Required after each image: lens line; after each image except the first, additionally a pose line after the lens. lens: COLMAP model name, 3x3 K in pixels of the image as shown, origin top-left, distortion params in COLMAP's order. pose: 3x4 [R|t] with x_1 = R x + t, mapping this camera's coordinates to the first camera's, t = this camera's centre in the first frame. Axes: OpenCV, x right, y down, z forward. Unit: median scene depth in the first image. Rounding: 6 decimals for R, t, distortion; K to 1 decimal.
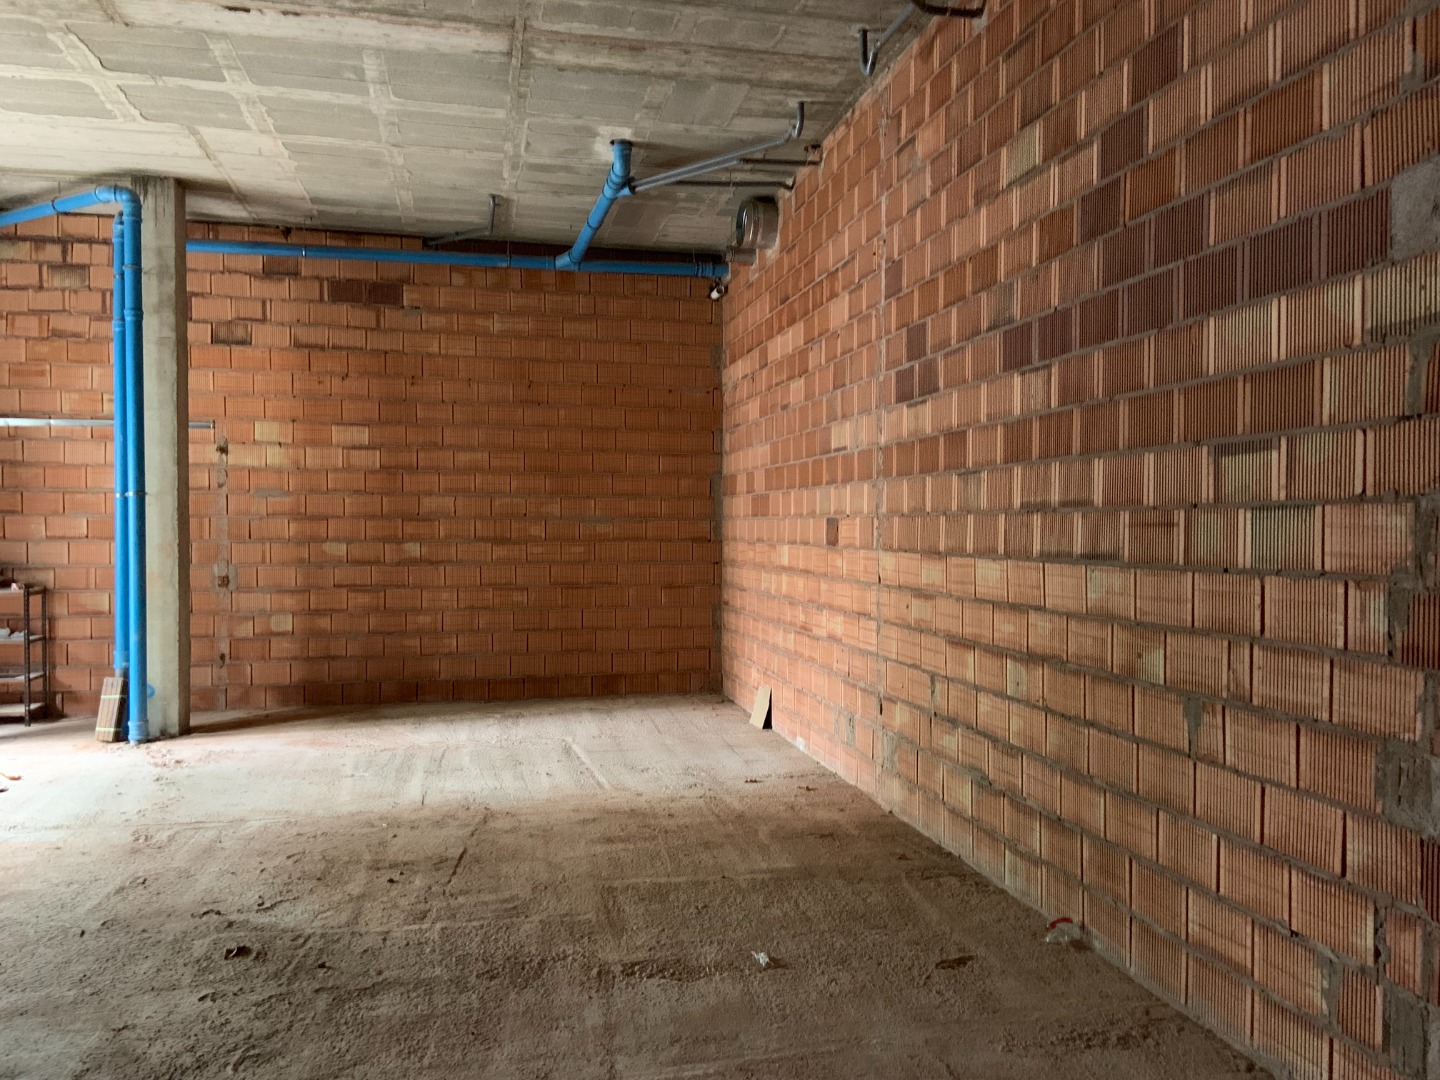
lens RADIAL K [[1082.7, 0, 711.4], [0, 1082.7, 541.9], [0, 0, 1]] dist [0.117152, -0.141346]
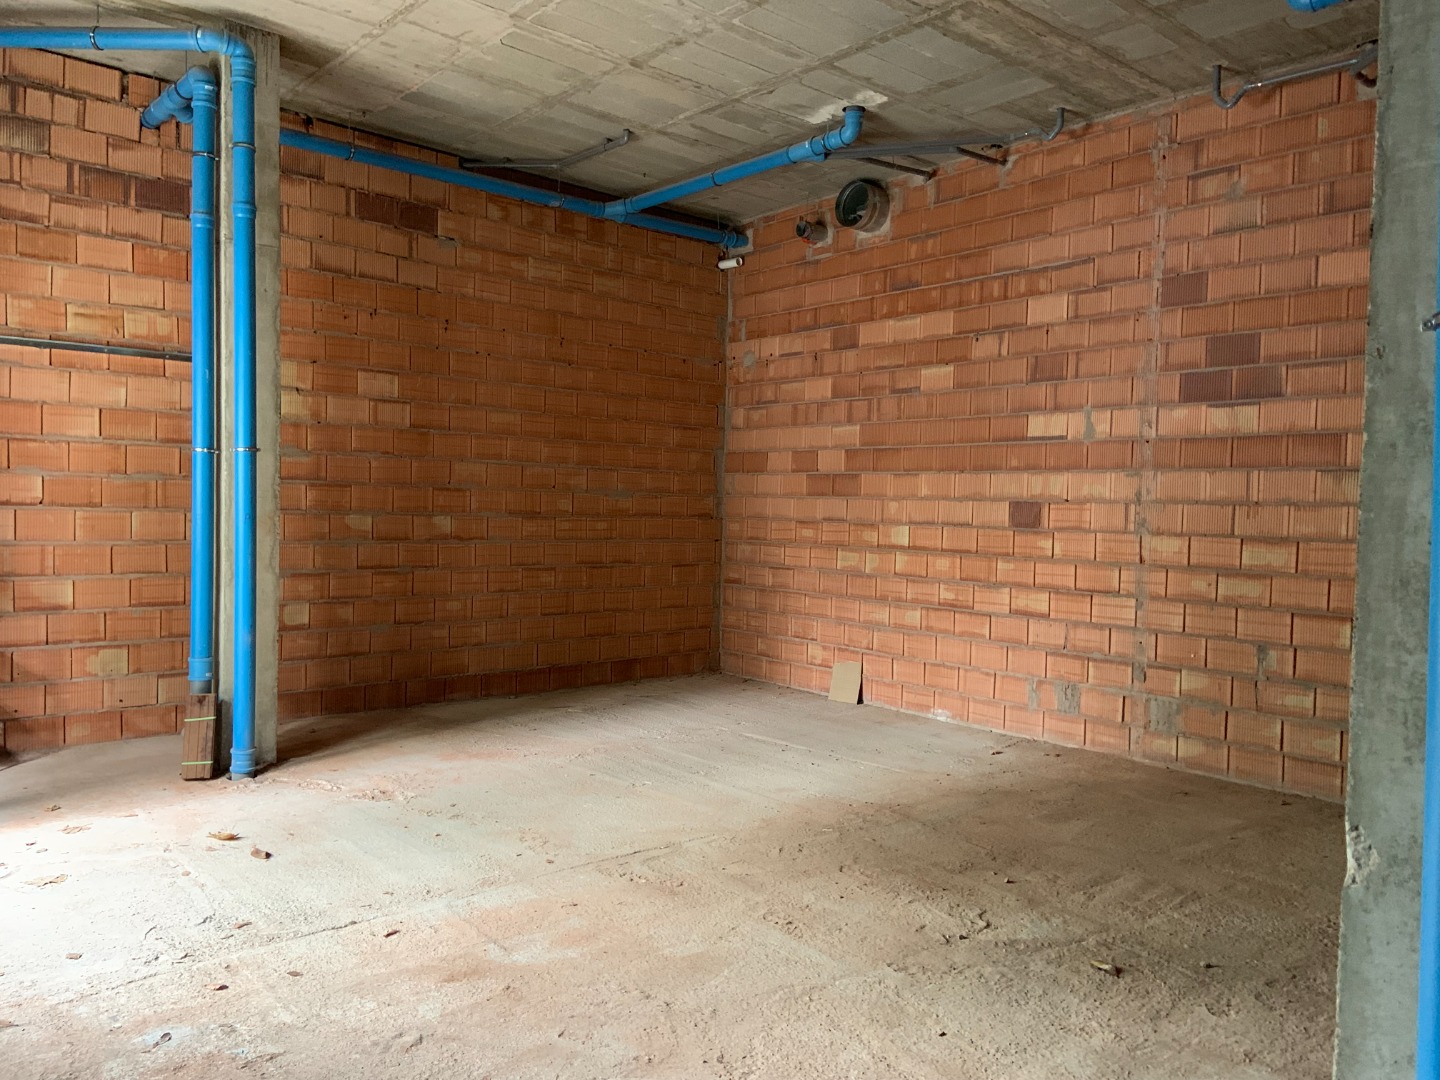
lens RADIAL K [[1082.7, 0, 716.6], [0, 1082.7, 540.1], [0, 0, 1]] dist [0.117152, -0.141346]
pose [[0.876763, 0.002726, 0.480915, -0.506334], [-0.015263, 0.999638, 0.022160, -0.002590], [-0.480680, -0.026769, 0.876487, 0.153417]]
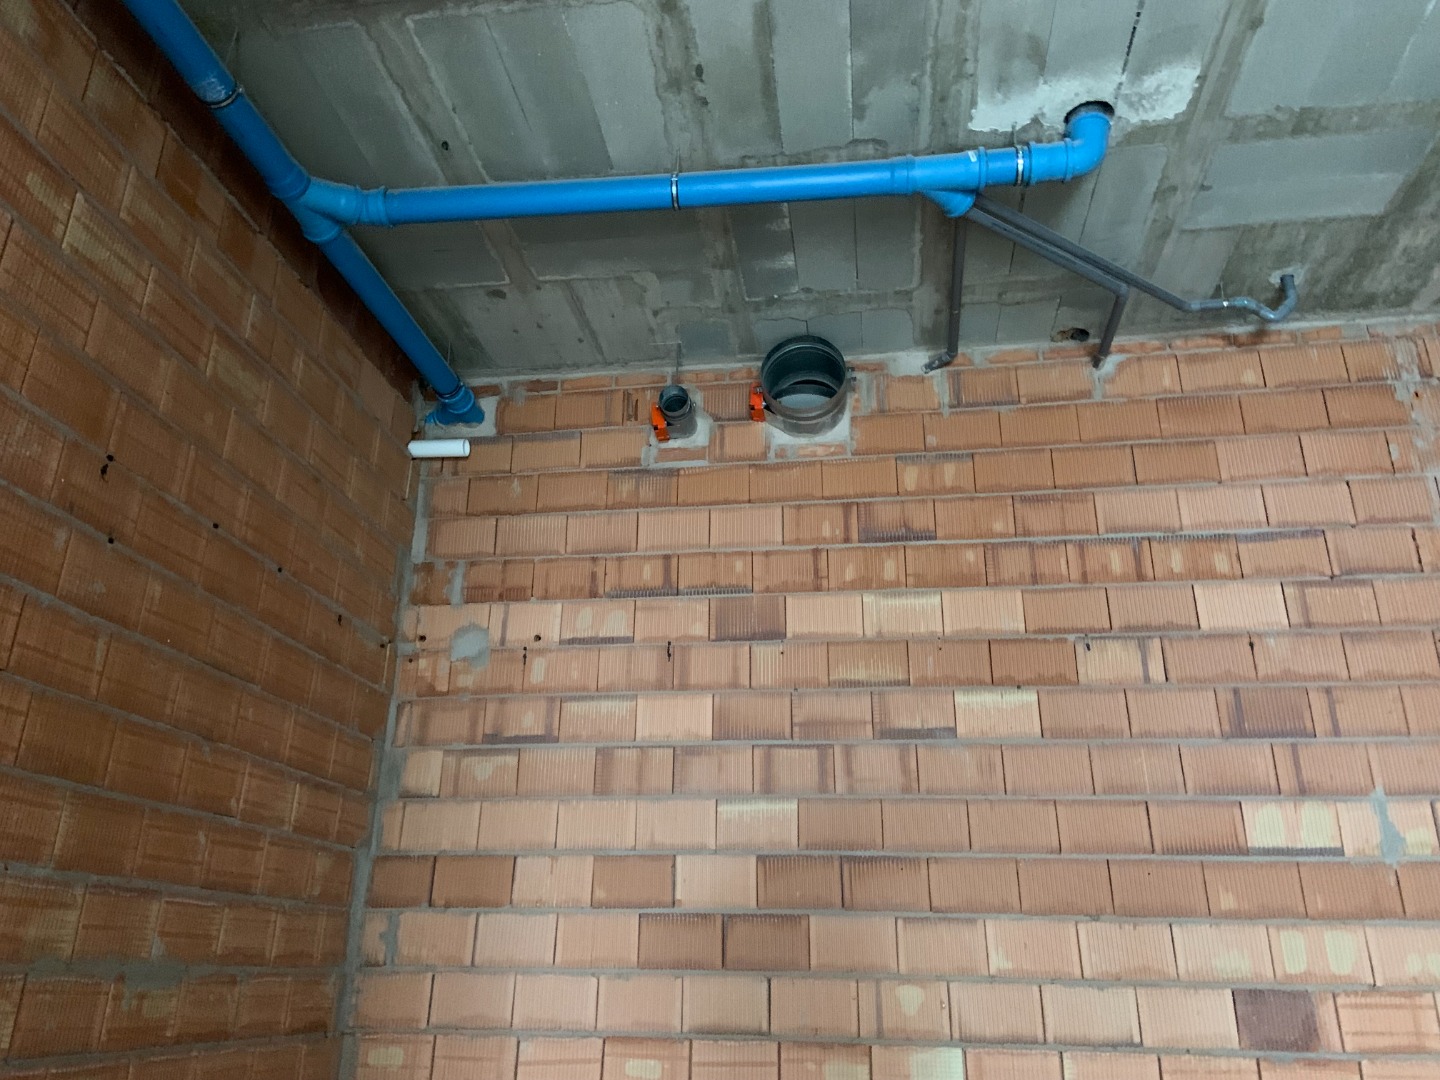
lens RADIAL K [[1082.7, 0, 724.2], [0, 1082.7, 537.6], [0, 0, 1]] dist [0.117152, -0.141346]
pose [[0.347691, 0.347783, 0.870723, -0.372285], [-0.001600, 0.928882, -0.370373, -0.019685], [-0.937608, 0.127382, 0.323520, 0.787728]]
